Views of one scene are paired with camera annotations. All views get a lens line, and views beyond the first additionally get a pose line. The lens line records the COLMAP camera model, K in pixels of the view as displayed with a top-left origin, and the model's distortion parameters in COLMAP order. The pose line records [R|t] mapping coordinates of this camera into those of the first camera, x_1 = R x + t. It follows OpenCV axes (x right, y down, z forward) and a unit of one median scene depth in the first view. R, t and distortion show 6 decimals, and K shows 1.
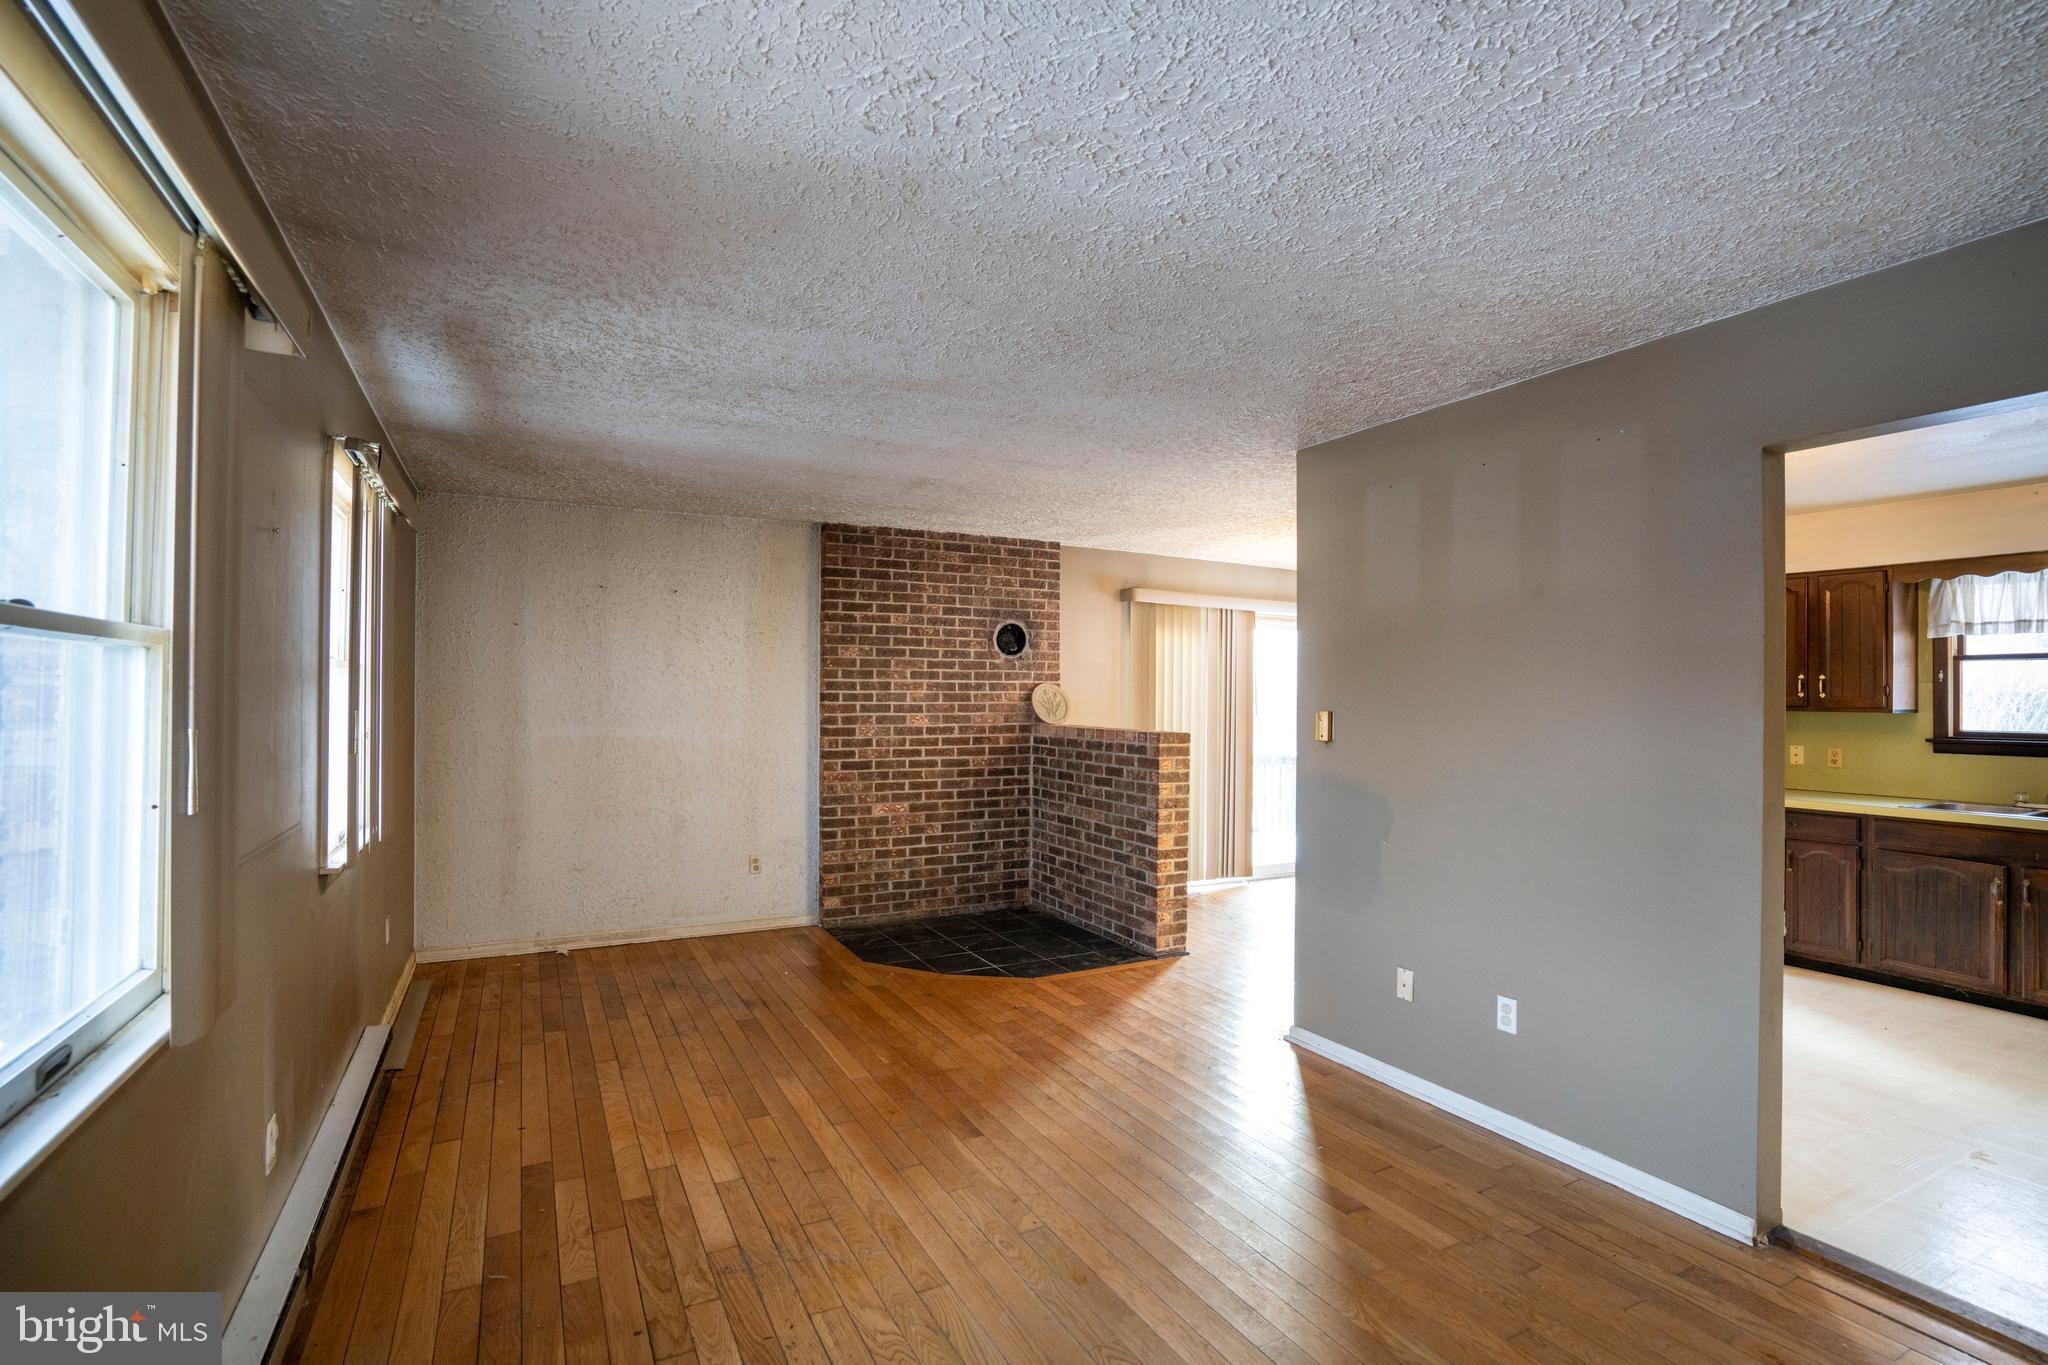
lens RADIAL K [[959.0, 0, 1018.6], [0, 959.0, 691.4], [0, 0, 1]] dist [-0.066677, 0.026991]
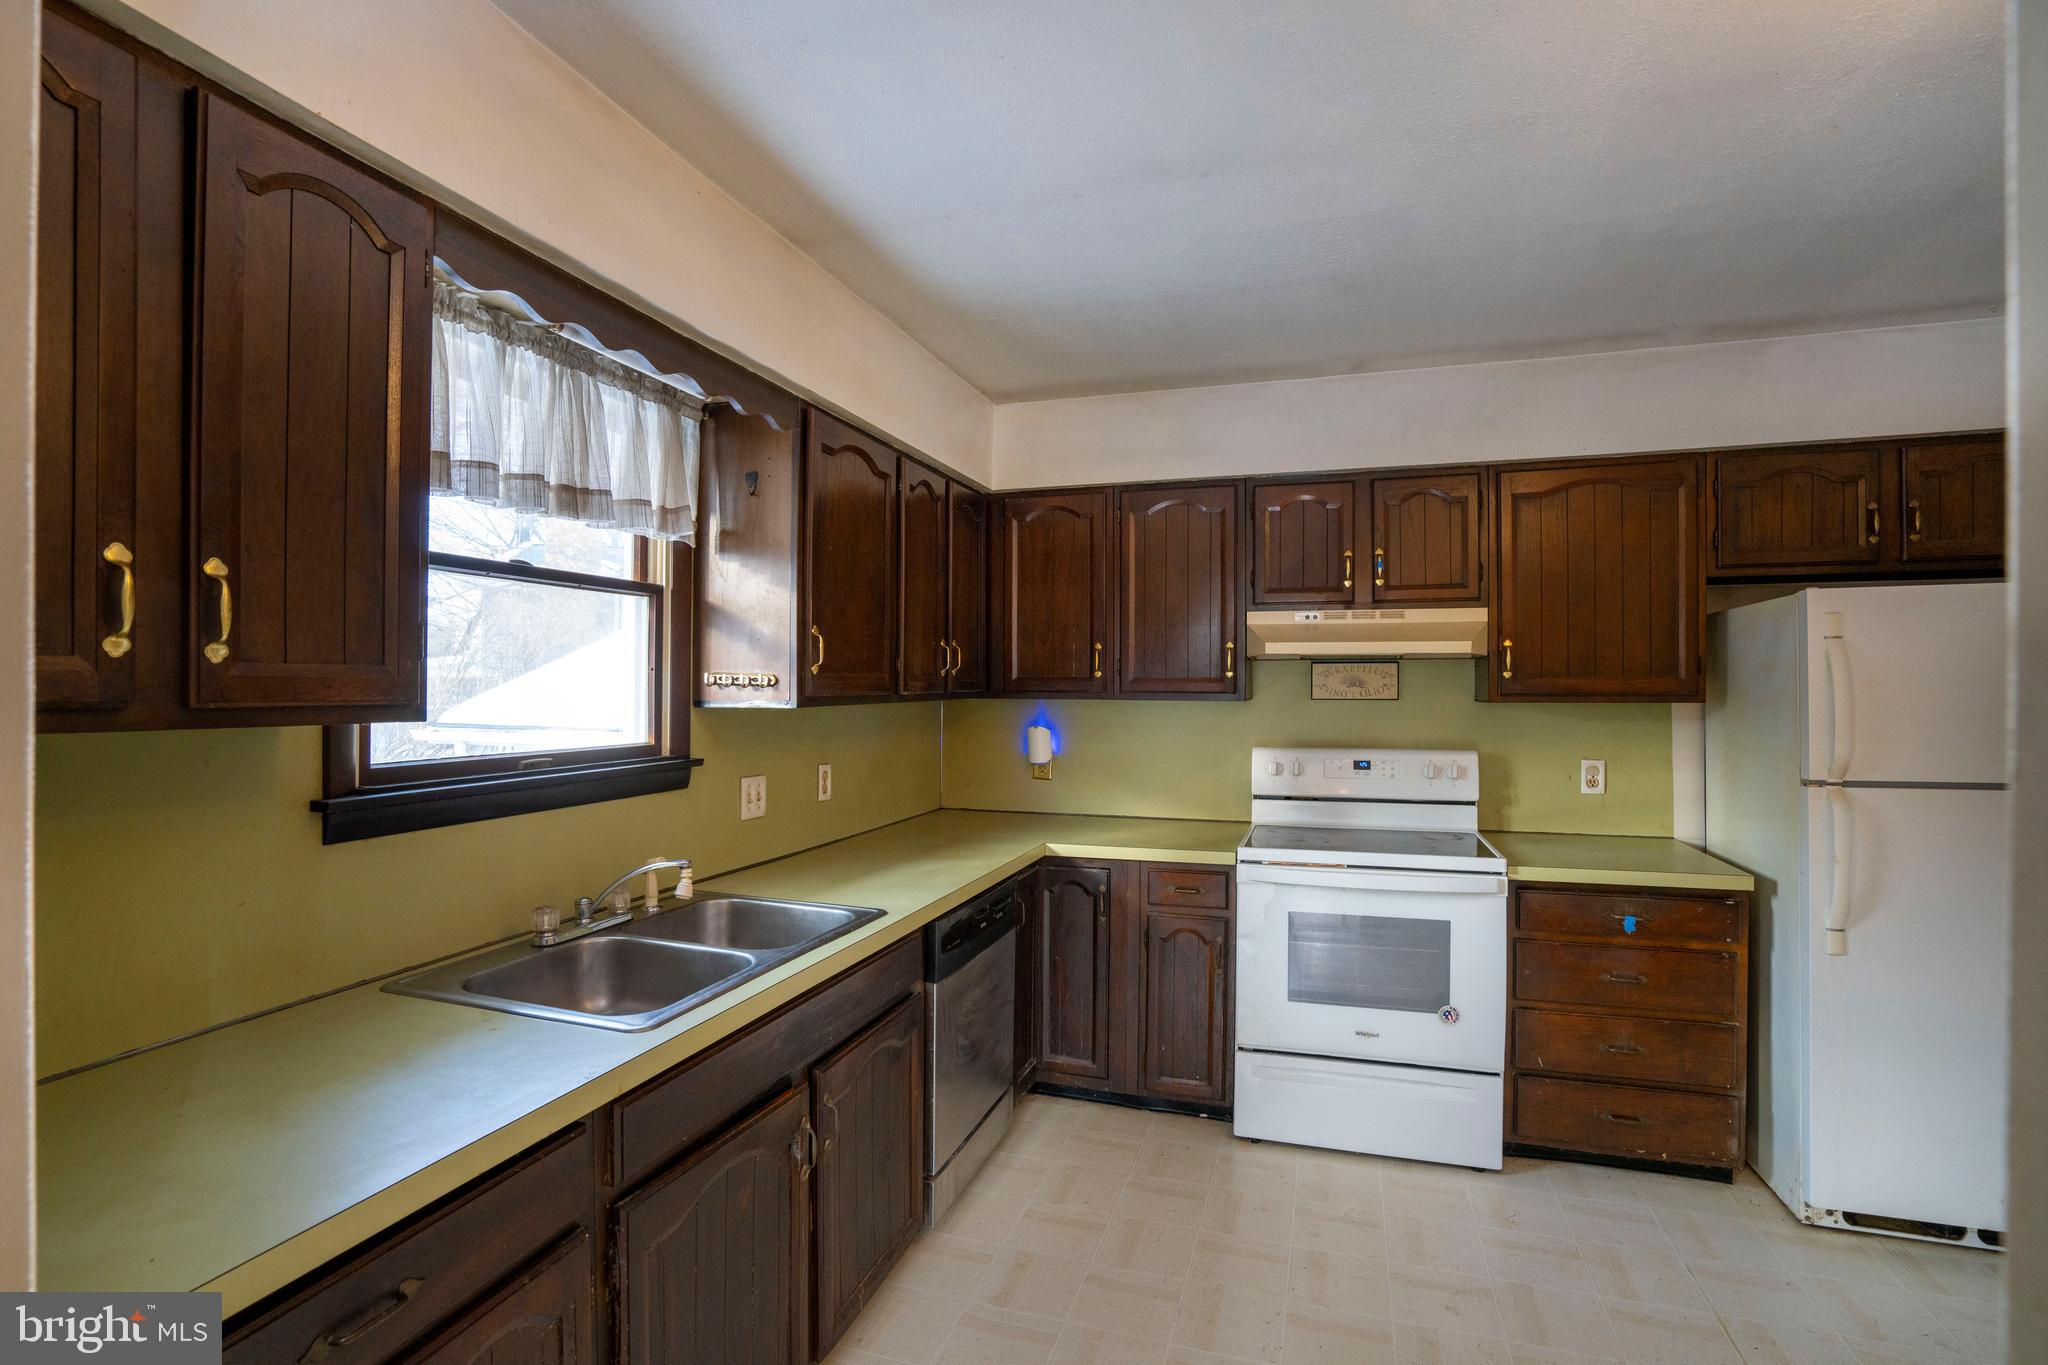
lens RADIAL K [[959.1, 0, 1017.2], [0, 959.1, 691.4], [0, 0, 1]] dist [-0.067086, 0.031684]
pose [[-0.695301, -0.009952, 0.718650, 0.496487], [-0.009970, 0.999941, 0.004202, 0.009206], [-0.718650, -0.004244, -0.695359, 0.863975]]
